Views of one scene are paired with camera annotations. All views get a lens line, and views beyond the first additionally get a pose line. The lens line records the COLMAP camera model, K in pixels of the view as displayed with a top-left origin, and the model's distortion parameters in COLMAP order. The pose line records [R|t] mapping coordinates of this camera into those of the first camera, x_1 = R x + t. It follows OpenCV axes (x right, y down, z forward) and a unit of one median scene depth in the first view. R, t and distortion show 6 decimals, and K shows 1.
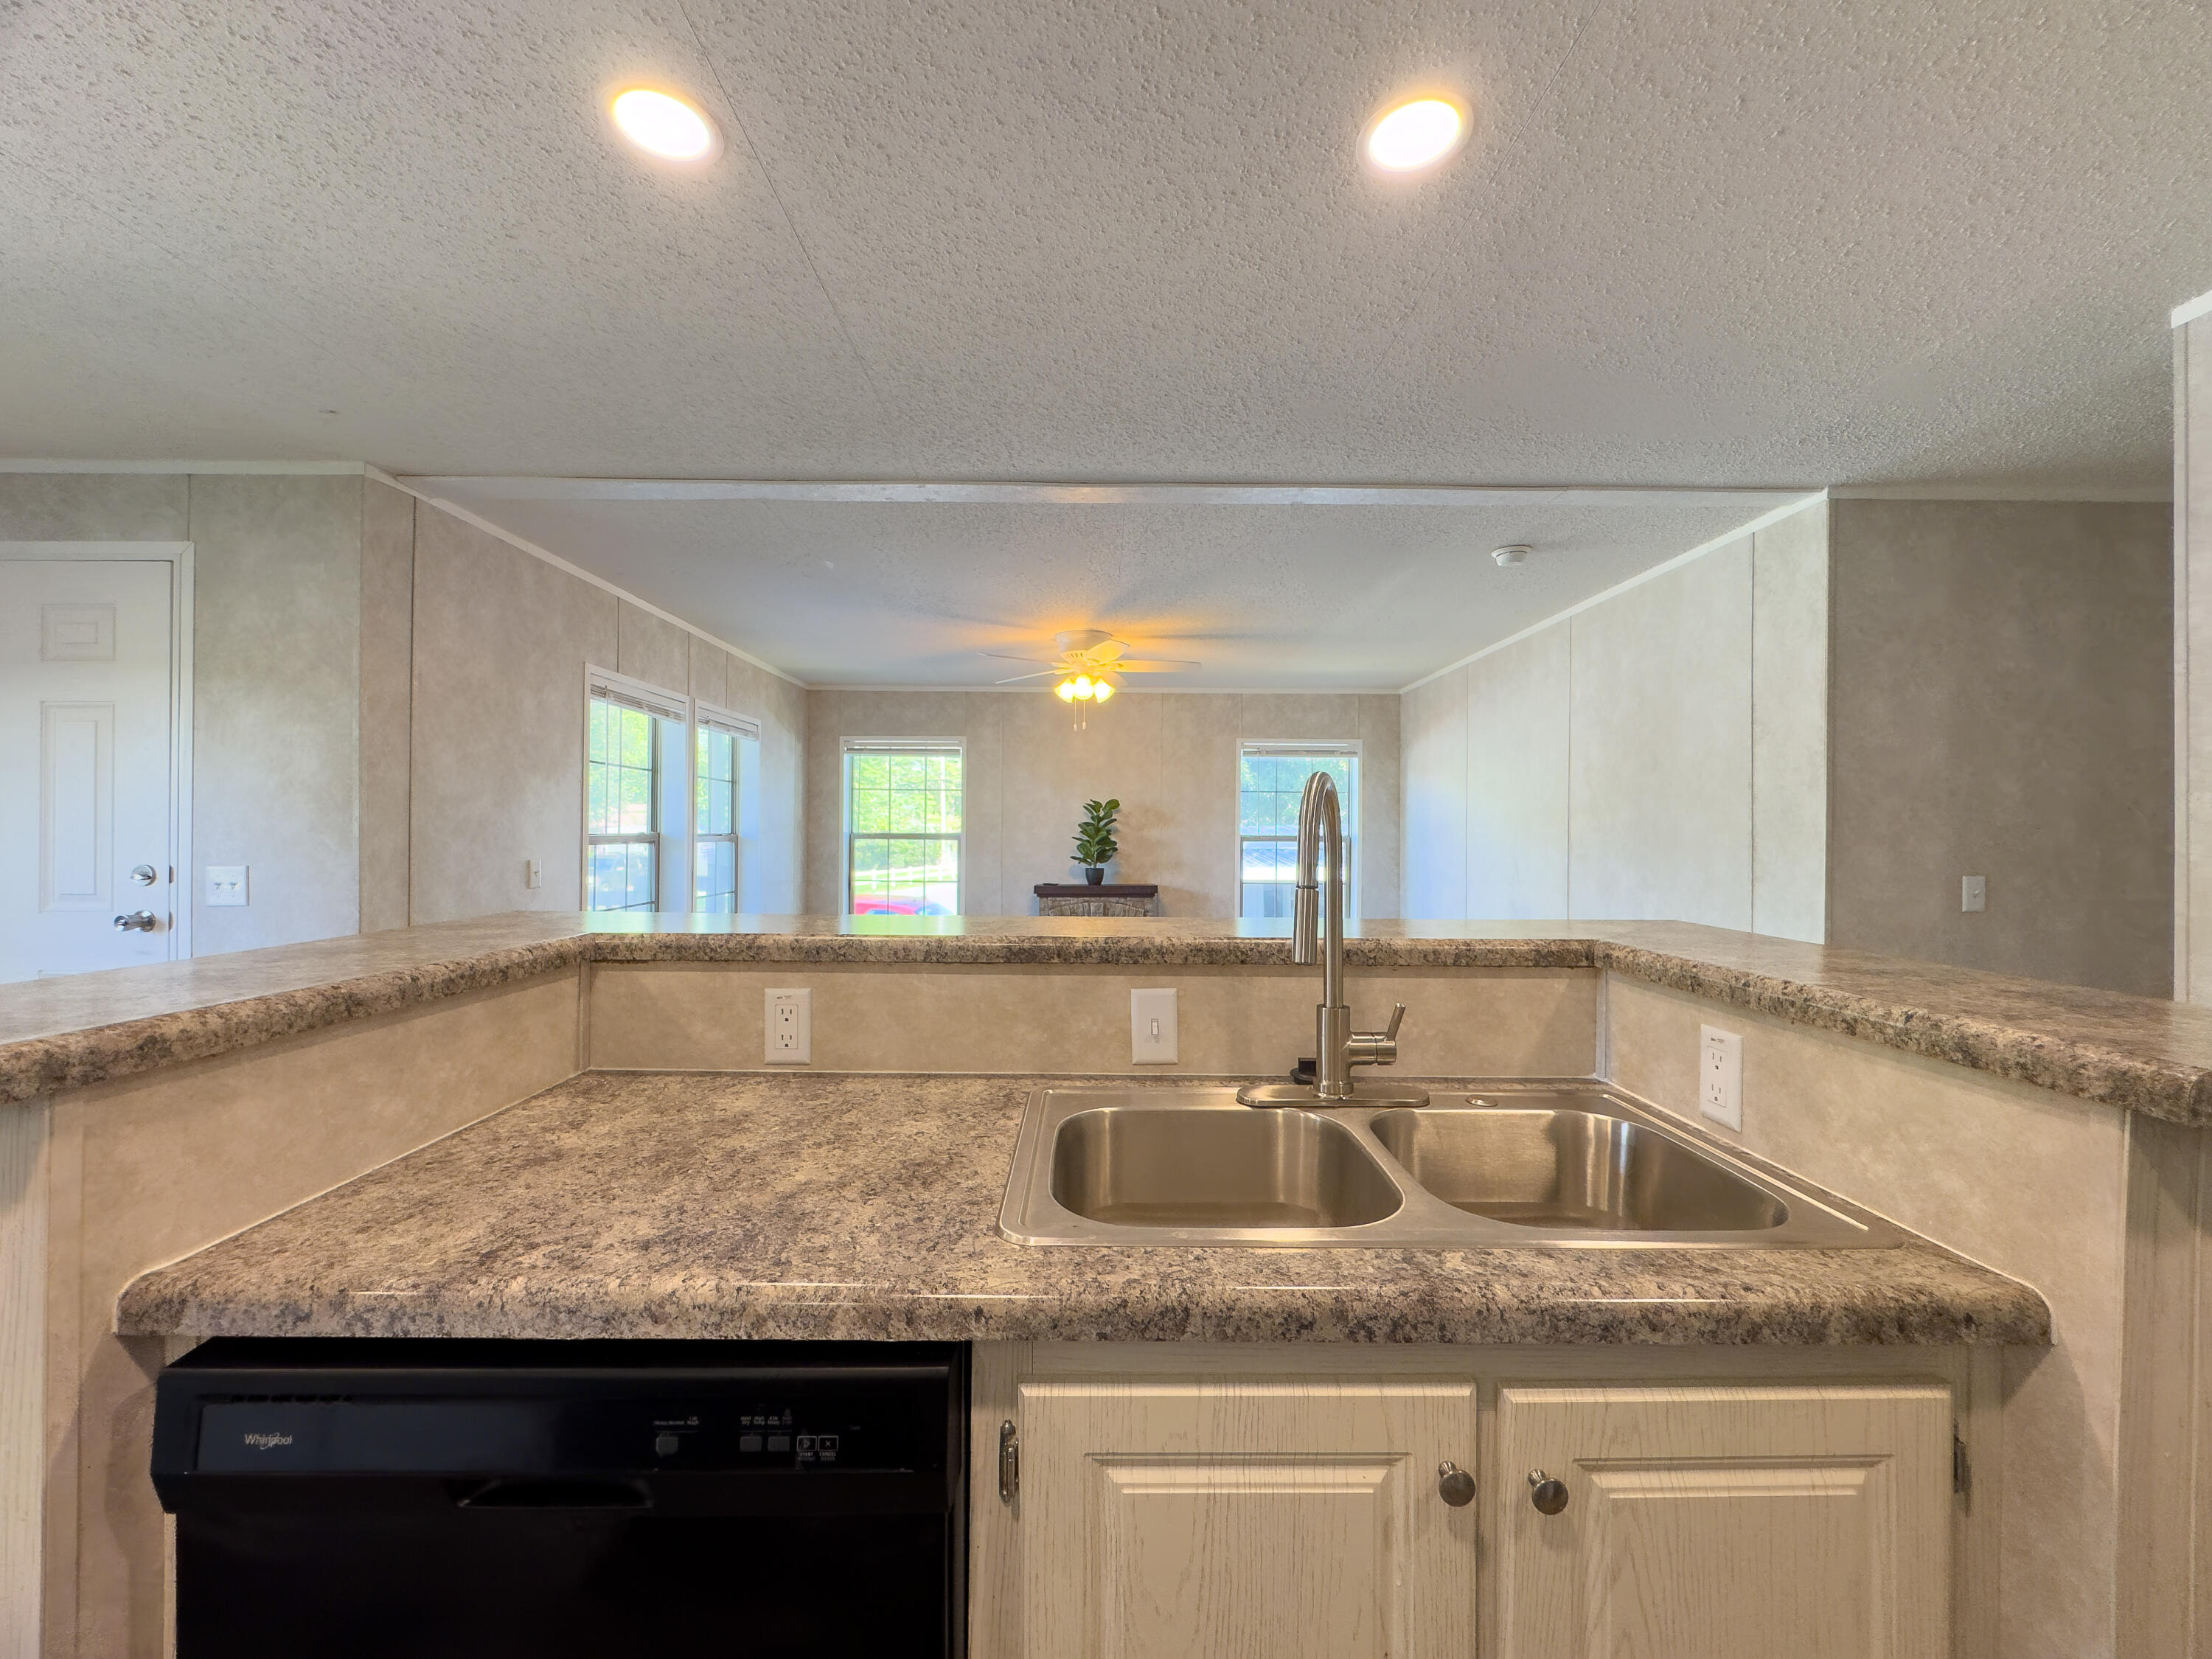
lens RADIAL K [[887.4, 0, 1090.3], [0, 887.4, 832.2], [0, 0, 1]] dist [-0.000655, 0.000107]
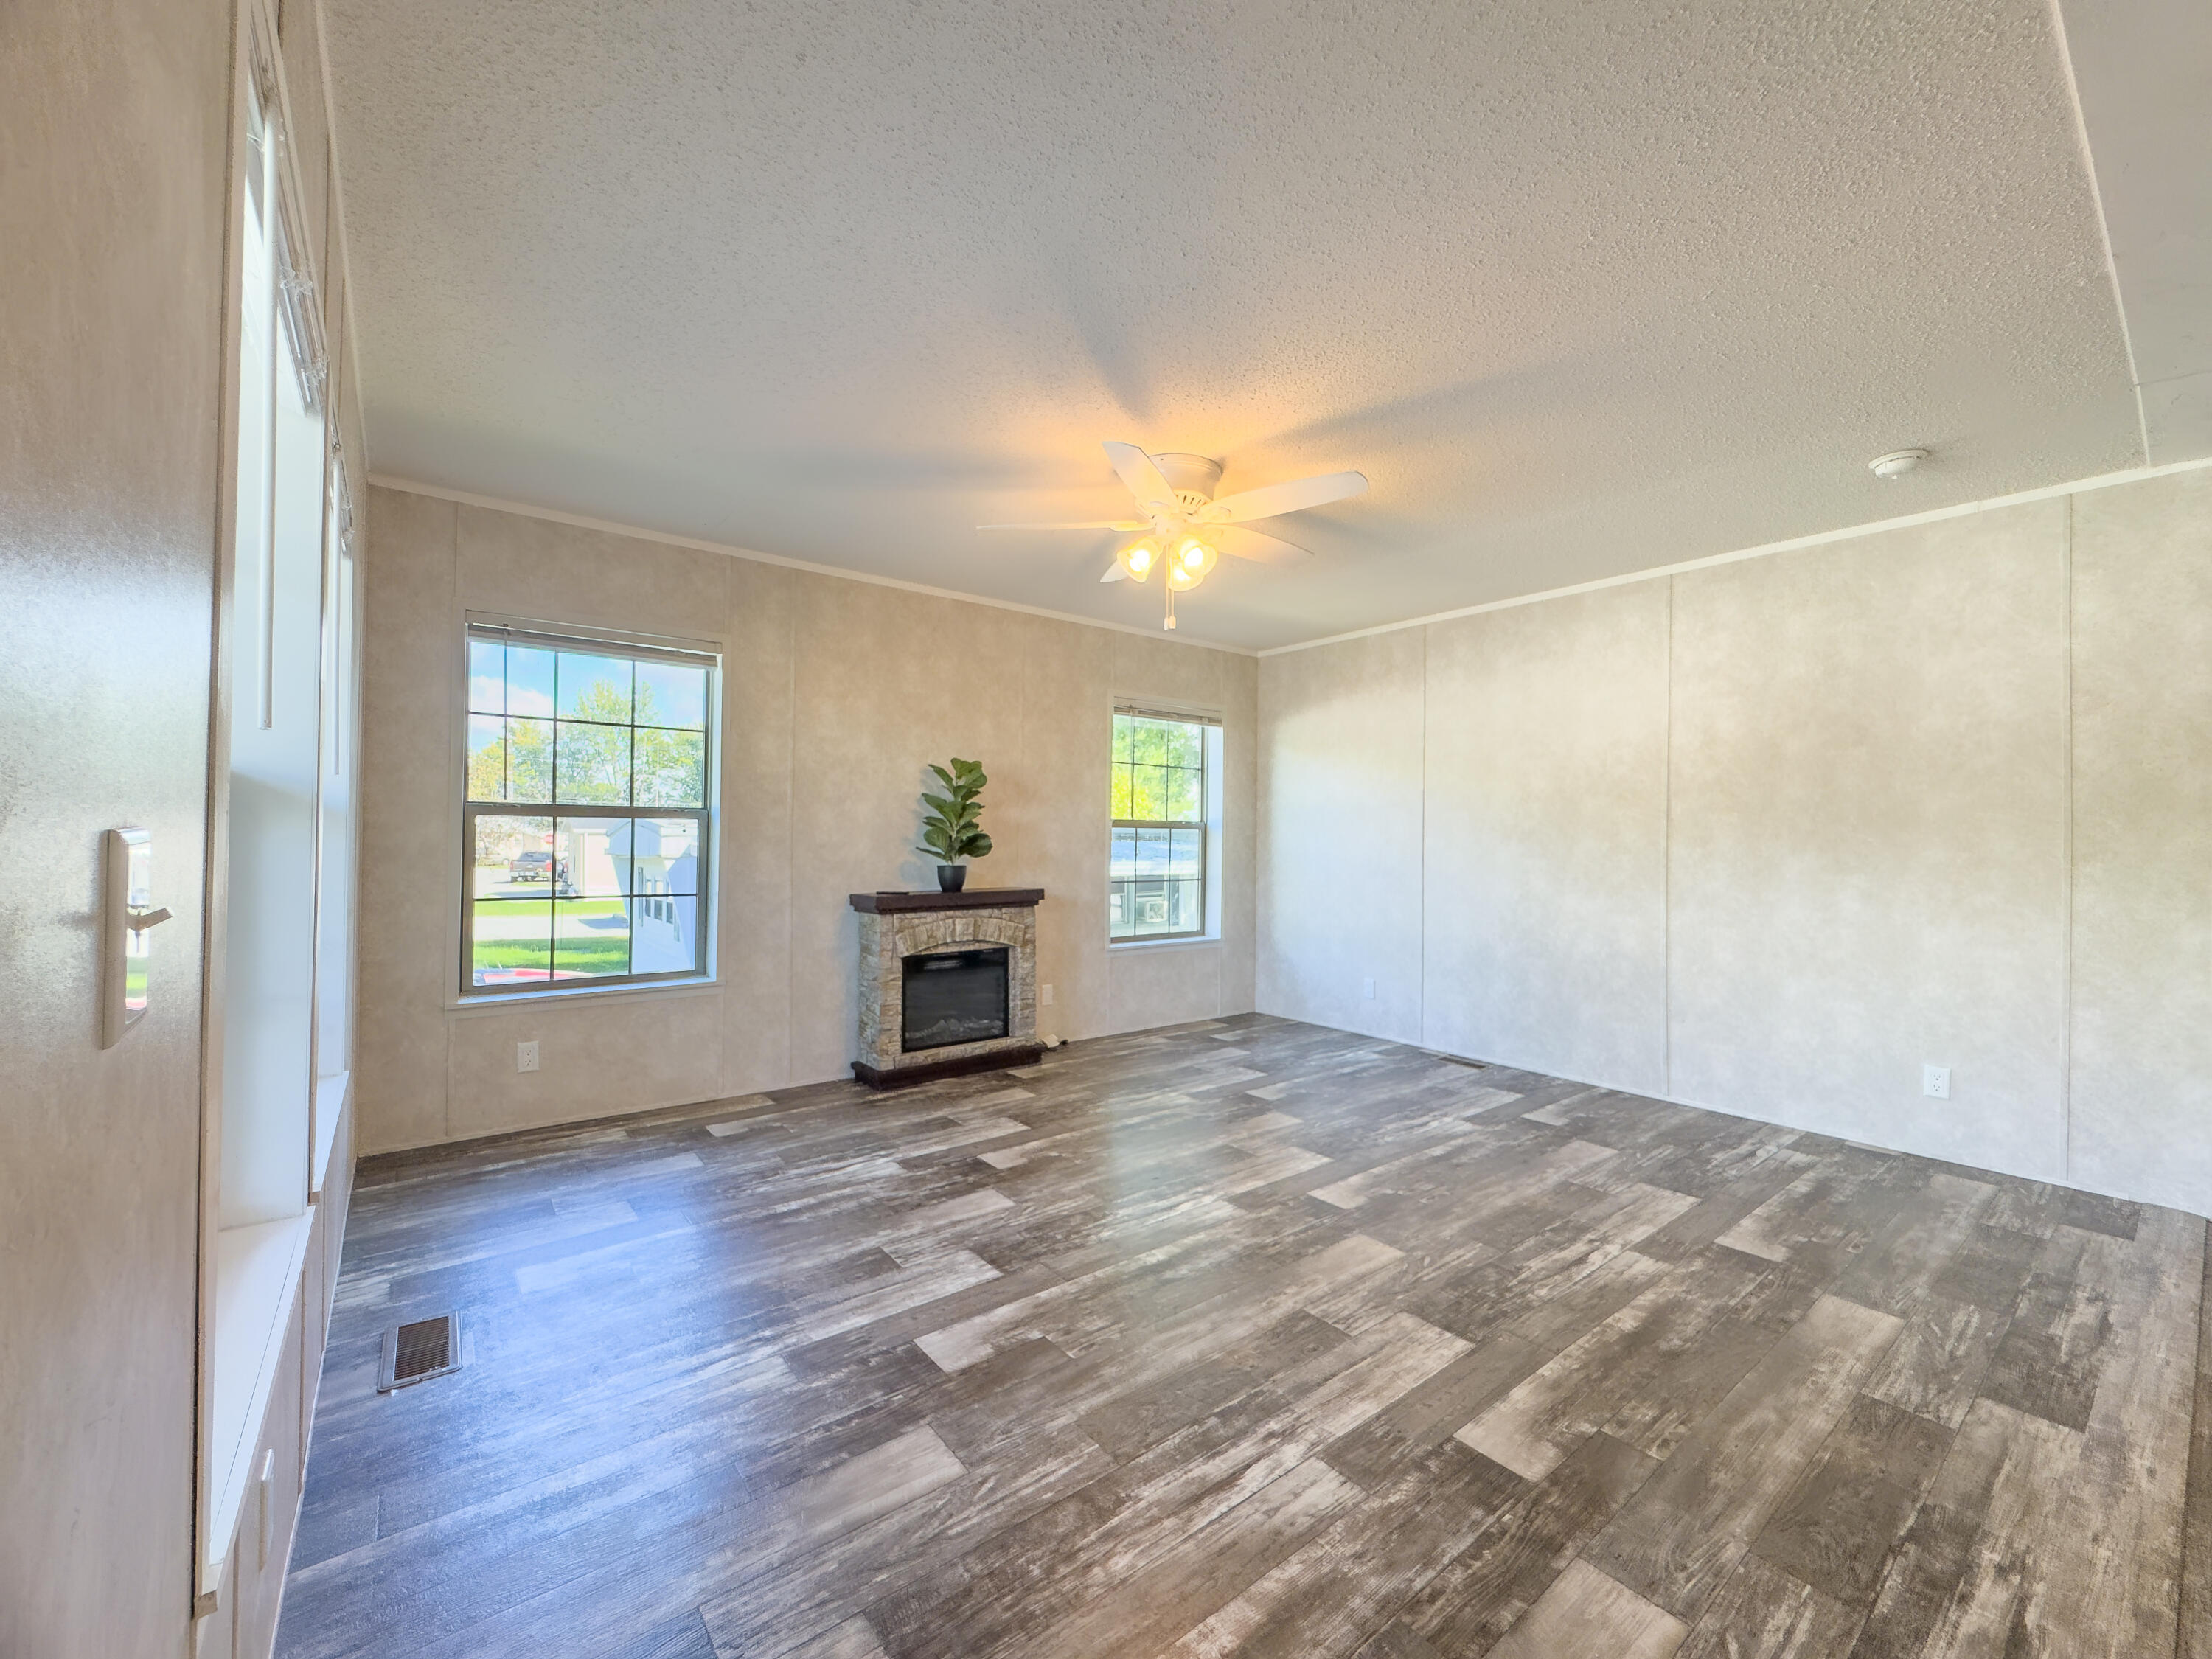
lens RADIAL K [[887.4, 0, 1104.6], [0, 887.4, 831.2], [0, 0, 1]] dist [-0.000655, 0.000107]
pose [[0.793538, 0.004534, 0.608503, -0.297993], [-0.010024, 0.999934, 0.005622, 0.010396], [-0.608438, -0.010561, 0.793531, 0.414064]]
